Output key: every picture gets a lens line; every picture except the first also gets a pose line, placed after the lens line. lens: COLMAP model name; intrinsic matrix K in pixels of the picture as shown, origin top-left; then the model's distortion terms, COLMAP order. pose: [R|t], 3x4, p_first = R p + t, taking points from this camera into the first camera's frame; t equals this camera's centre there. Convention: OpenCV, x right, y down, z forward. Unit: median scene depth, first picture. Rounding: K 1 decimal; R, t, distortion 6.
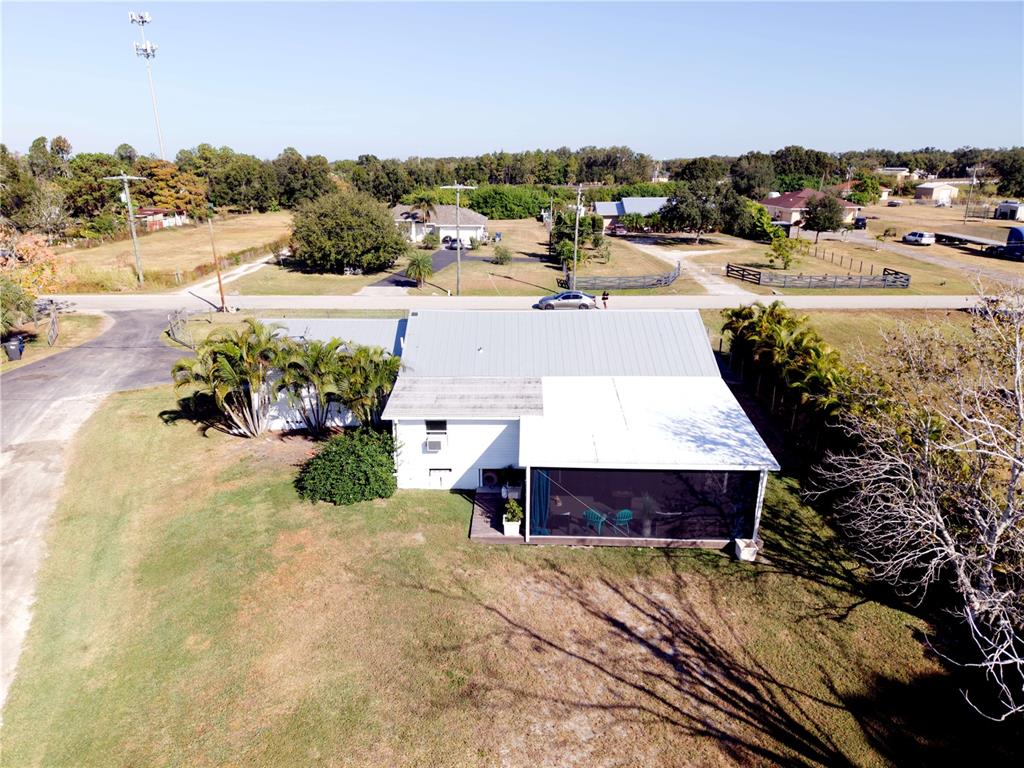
lens RADIAL K [[685.0, 0, 511.9], [0, 685.0, 385.1], [0, 0, 1]] dist [0.025147, -0.025362]
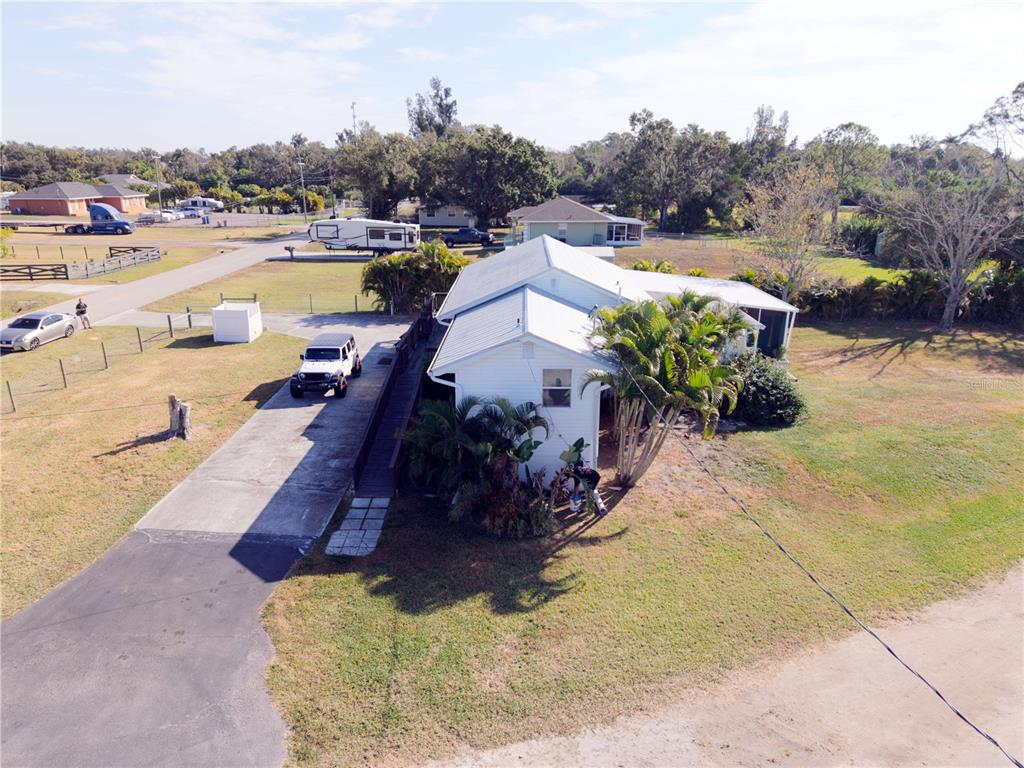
lens RADIAL K [[685.0, 0, 510.7], [0, 685.0, 376.3], [0, 0, 1]] dist [0.025147, -0.025362]
pose [[0.008115, -0.290917, 0.956714, -0.937795], [0.308002, 0.910958, 0.274391, -0.227188], [-0.951351, 0.292443, 0.096996, 0.971221]]
